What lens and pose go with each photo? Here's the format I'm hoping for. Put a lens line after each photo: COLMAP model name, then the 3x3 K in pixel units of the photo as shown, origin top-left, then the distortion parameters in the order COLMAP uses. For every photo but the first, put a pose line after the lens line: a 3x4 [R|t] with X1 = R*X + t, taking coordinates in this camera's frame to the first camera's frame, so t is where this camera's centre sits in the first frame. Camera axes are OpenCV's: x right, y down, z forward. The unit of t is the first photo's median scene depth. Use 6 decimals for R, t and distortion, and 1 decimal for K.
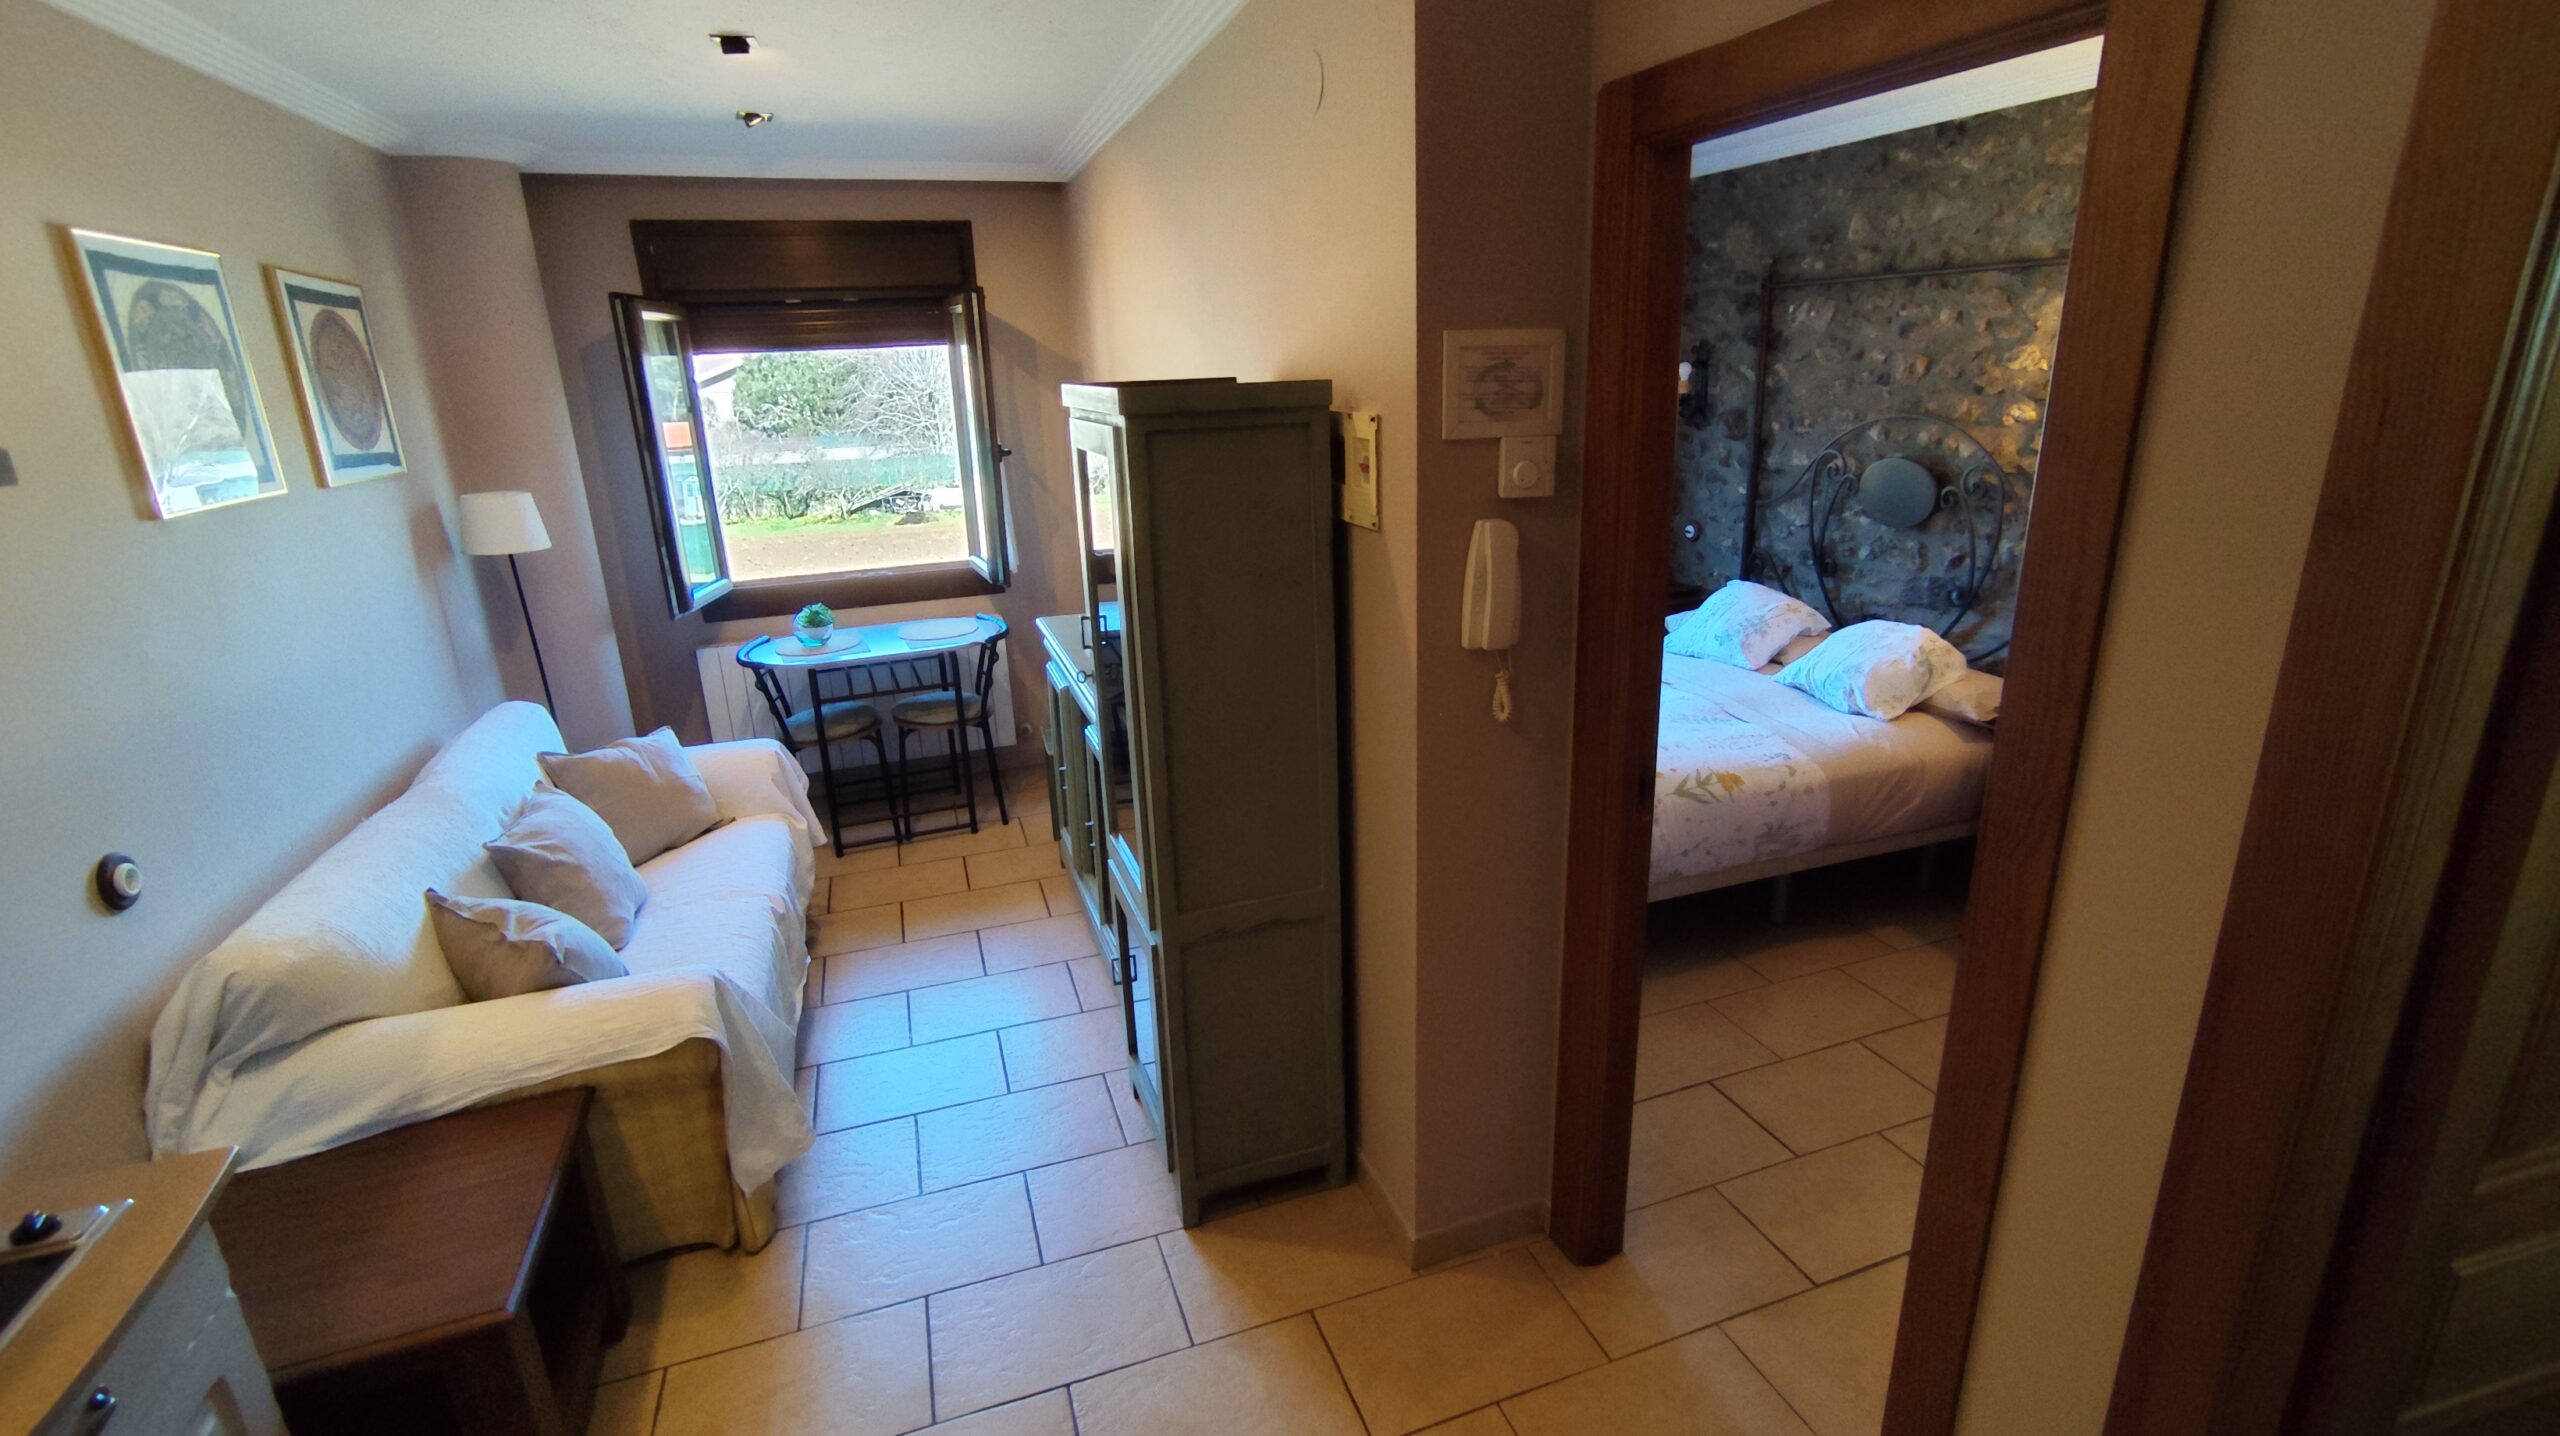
lens RADIAL K [[1154.3, 0, 1291.6], [0, 1154.3, 717.2], [0, 0, 1]] dist [-0.029550, 0.014113]
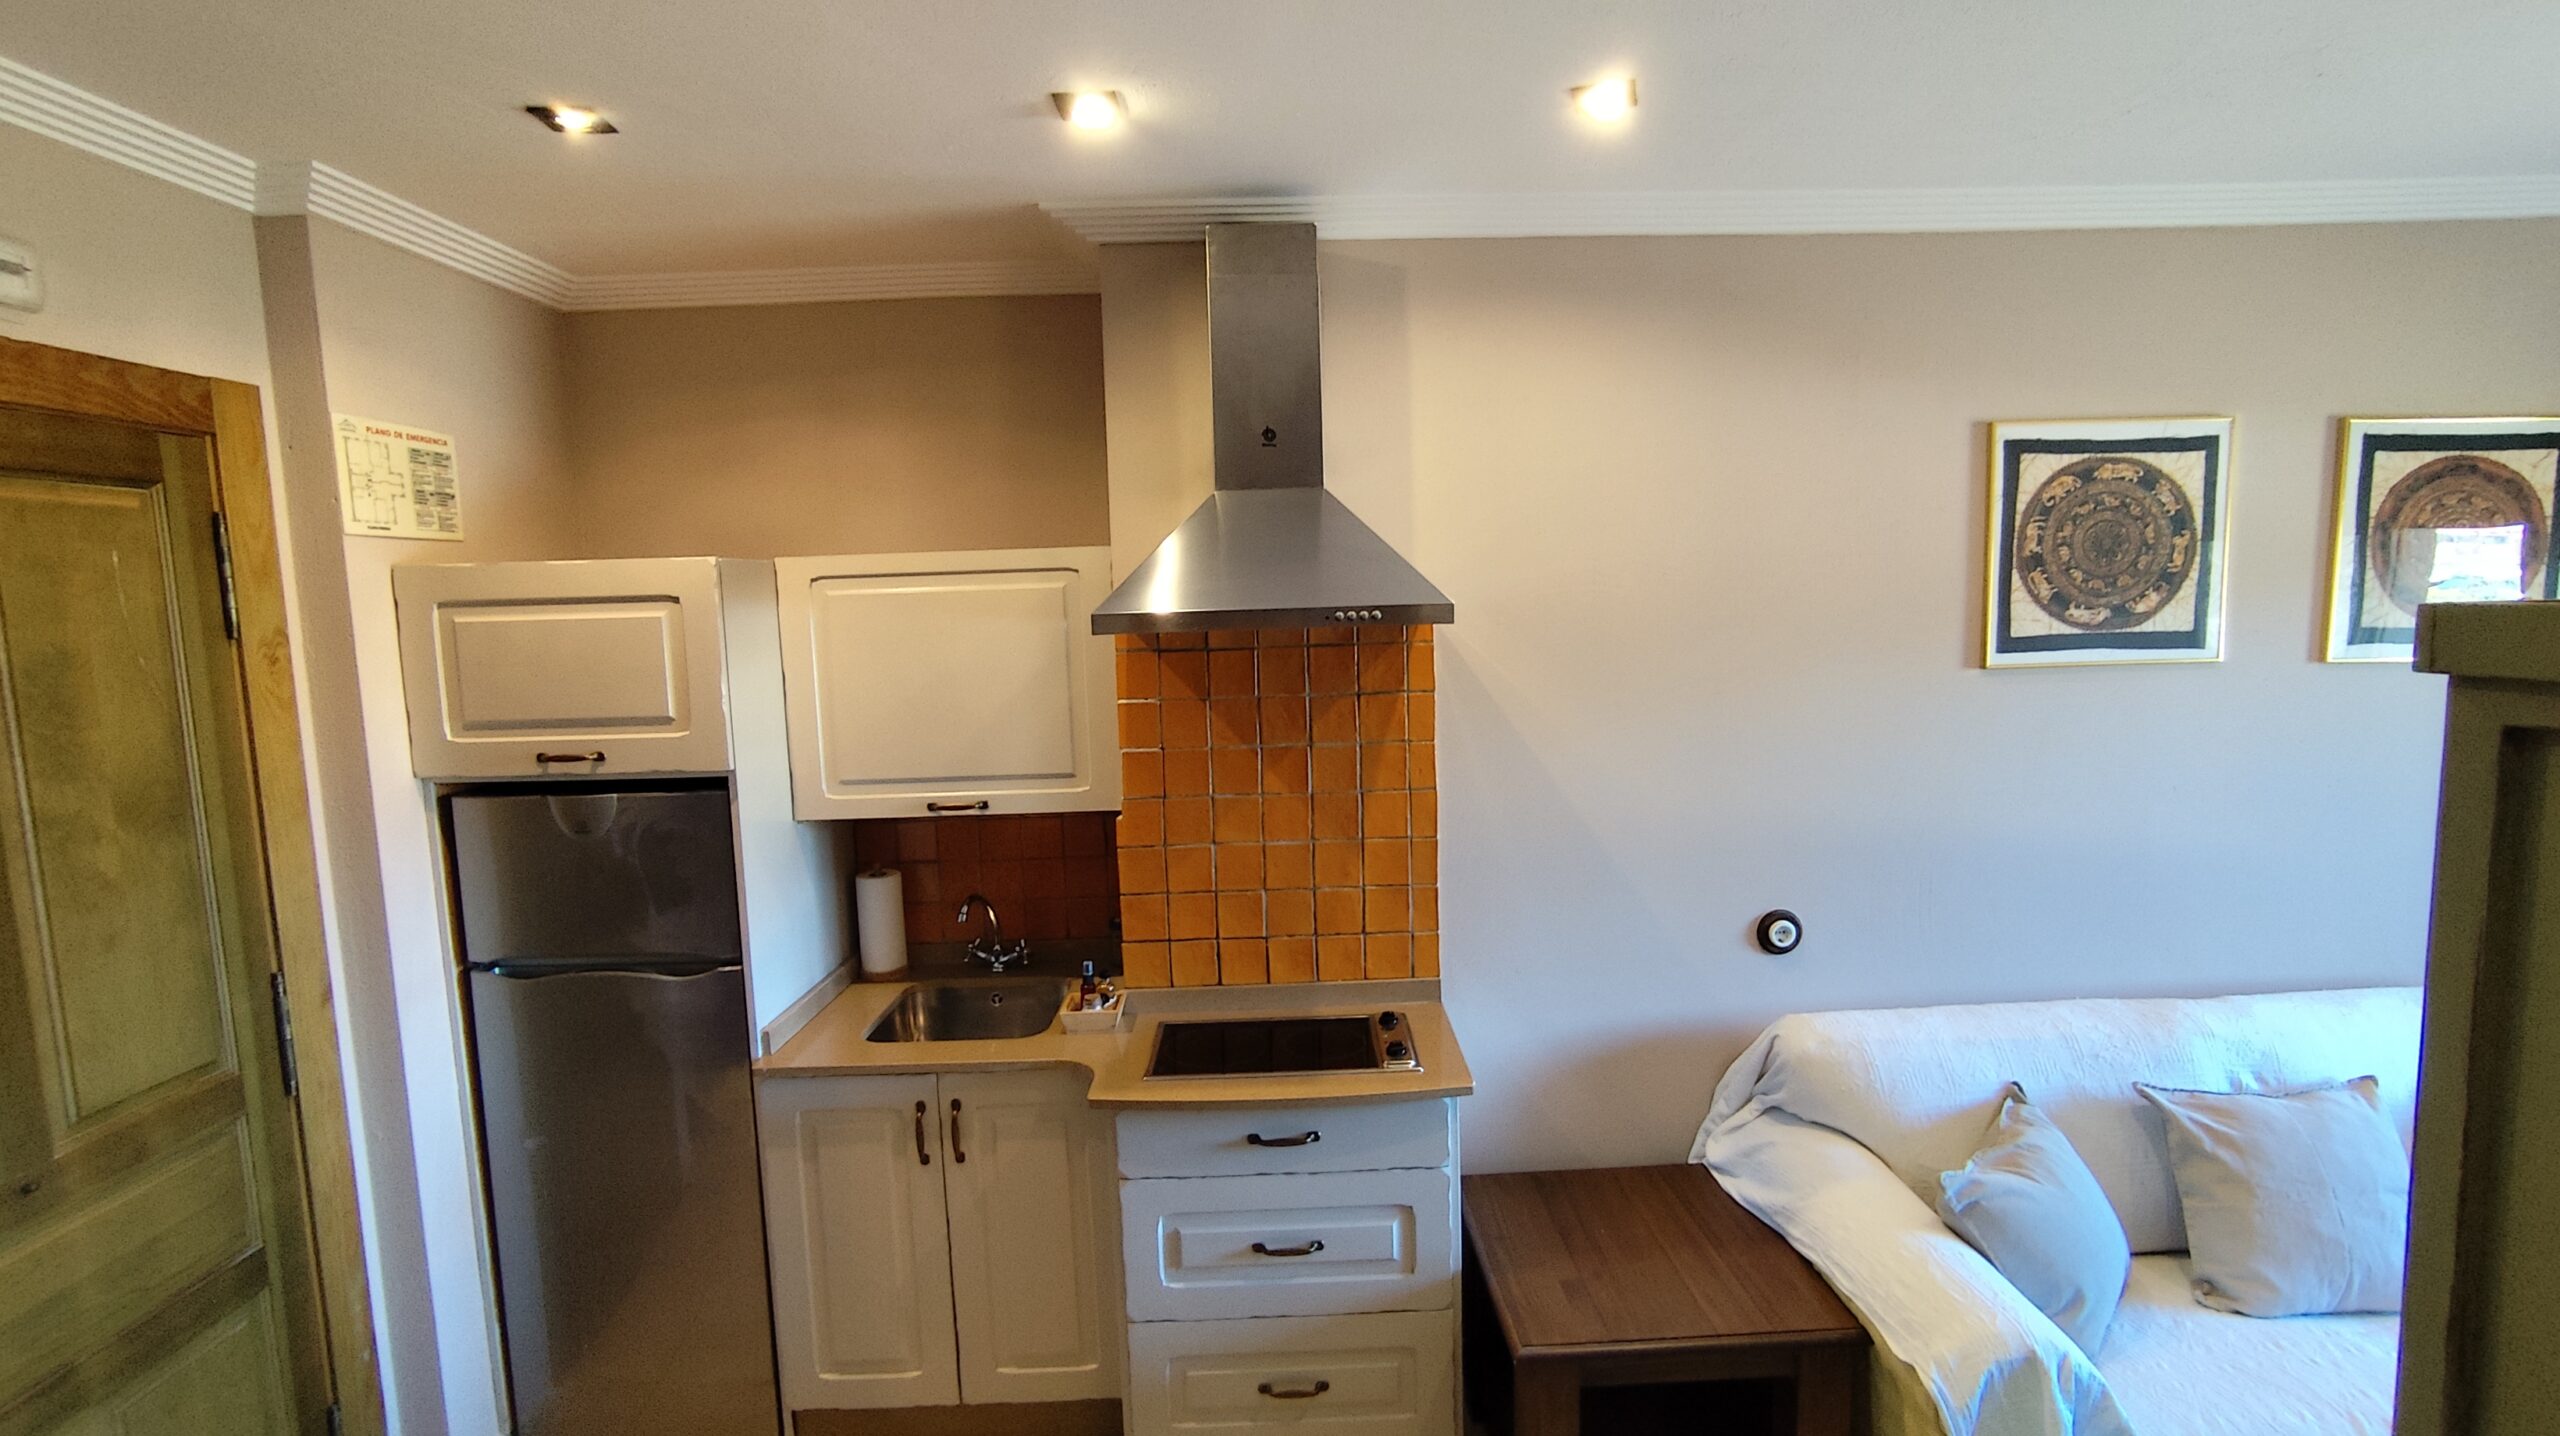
lens RADIAL K [[1154.3, 0, 1291.6], [0, 1154.3, 717.2], [0, 0, 1]] dist [-0.029550, 0.014113]
pose [[-0.315159, 0.141808, -0.938384, 0.296861], [-0.246052, 0.942754, 0.225106, -0.221876], [0.916588, 0.301836, -0.262225, 0.703994]]
